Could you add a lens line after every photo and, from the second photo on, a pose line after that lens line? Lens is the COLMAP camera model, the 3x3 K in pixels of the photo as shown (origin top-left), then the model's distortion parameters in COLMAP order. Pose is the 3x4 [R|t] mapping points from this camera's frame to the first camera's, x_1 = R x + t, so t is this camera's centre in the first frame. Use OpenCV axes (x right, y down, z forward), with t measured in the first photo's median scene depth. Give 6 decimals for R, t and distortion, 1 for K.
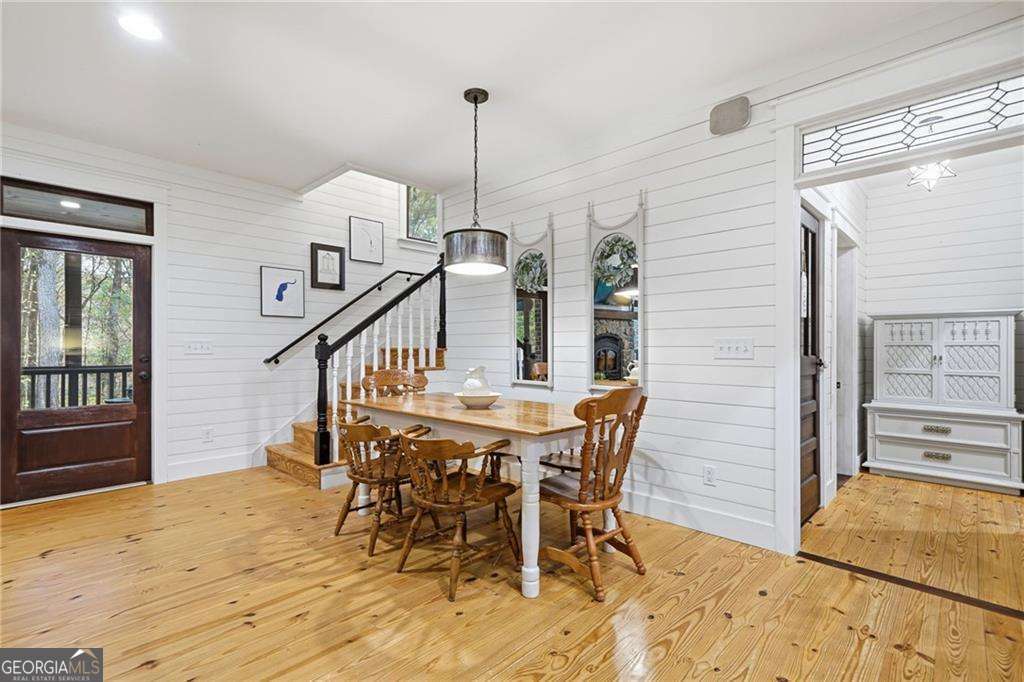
lens RADIAL K [[479.9, 0, 518.3], [0, 479.9, 348.6], [0, 0, 1]] dist [0.009393, 0.001384]
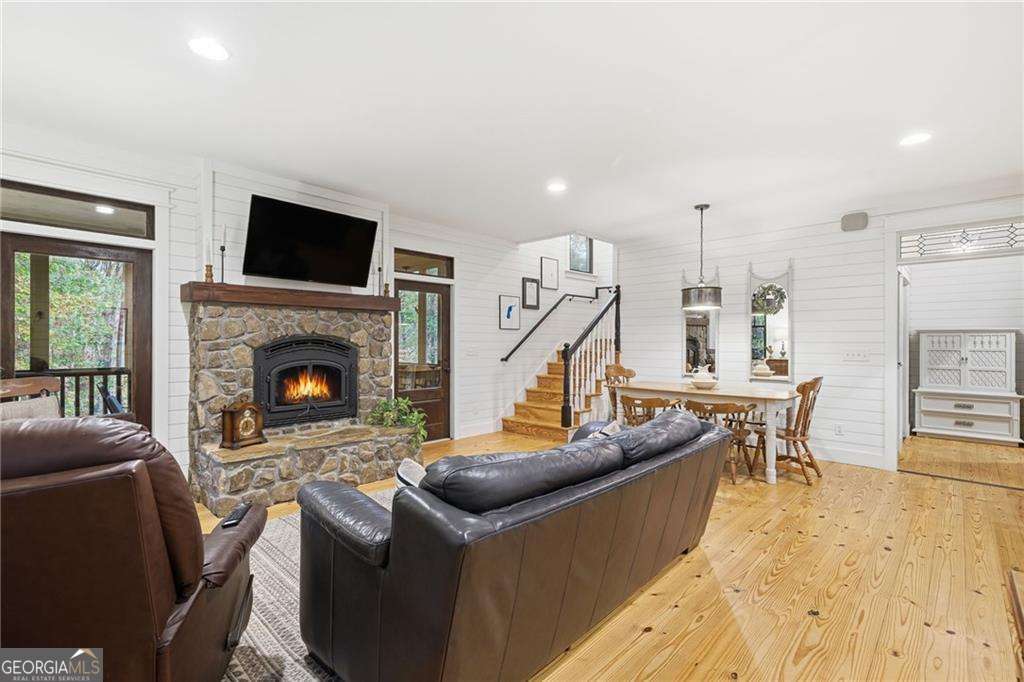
lens RADIAL K [[479.9, 0, 506.3], [0, 479.9, 341.8], [0, 0, 1]] dist [0.009393, 0.001384]
pose [[0.999997, 0.001762, 0.001714, -0.588543], [-0.001760, 0.999998, -0.001020, -0.031596], [-0.001715, 0.001017, 0.999998, -0.532795]]
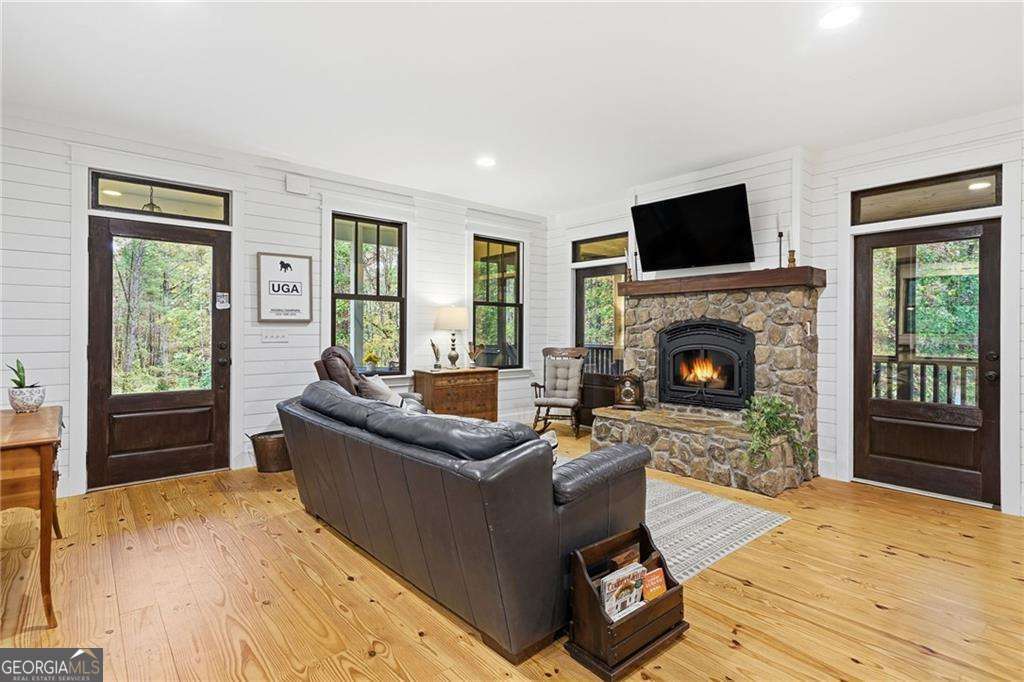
lens RADIAL K [[507.3, 0, 515.8], [0, 507.3, 331.9], [0, 0, 1]] dist [0.008913, 0.001270]
pose [[-0.101383, 0.000606, -0.994847, 0.182735], [-0.003126, 0.999995, 0.000927, -0.018913], [0.994843, 0.003204, -0.101380, 0.276844]]
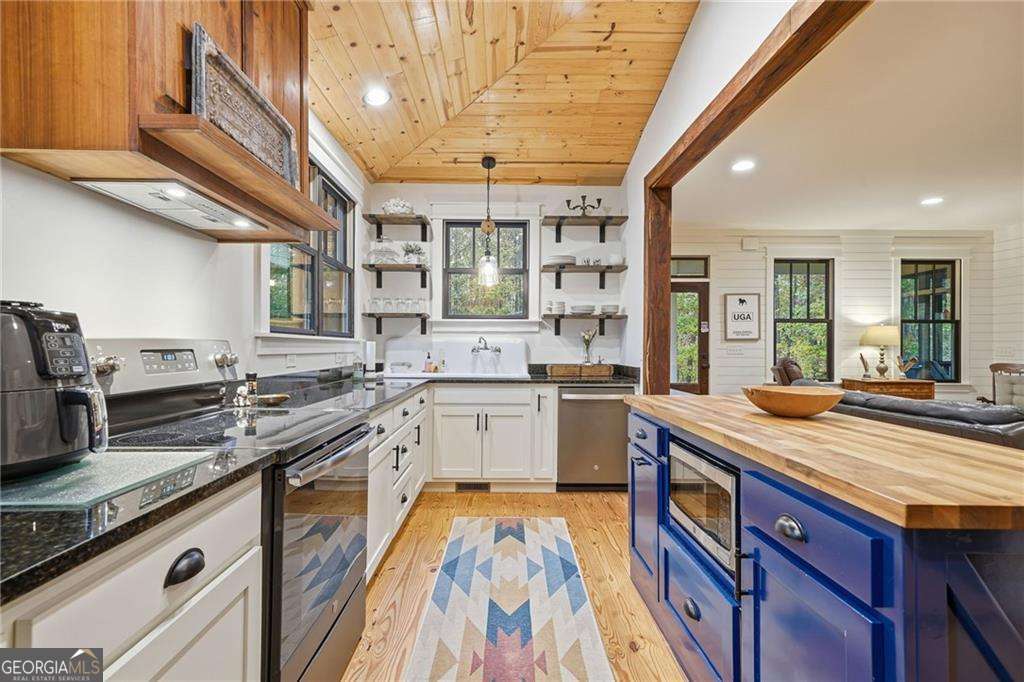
lens RADIAL K [[461.1, 0, 512.9], [0, 461.1, 343.9], [0, 0, 1]] dist [0.010099, 0.001362]
pose [[-0.715322, -0.006726, -0.698762, 0.692216], [-0.002558, 0.999972, -0.007006, -0.013738], [0.698790, -0.003224, -0.715320, 0.197680]]
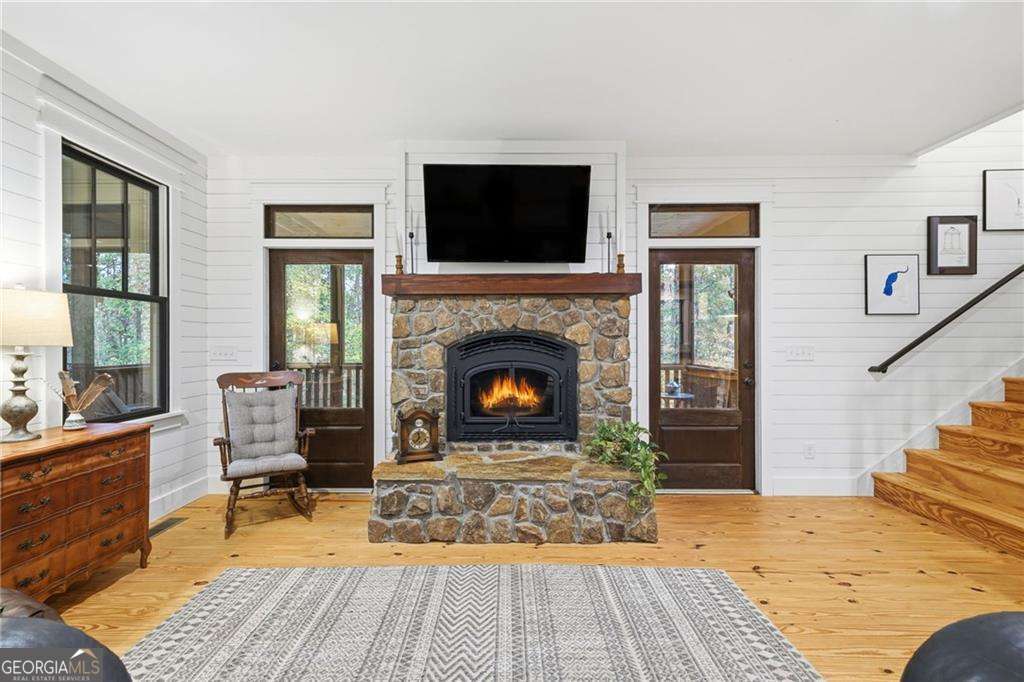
lens RADIAL K [[461.1, 0, 500.5], [0, 461.1, 340.7], [0, 0, 1]] dist [0.010099, 0.001362]
pose [[0.687604, -0.002318, -0.726082, -0.439575], [0.002110, 0.999997, -0.001194, -0.027350], [0.726083, -0.000711, 0.687607, -0.011035]]
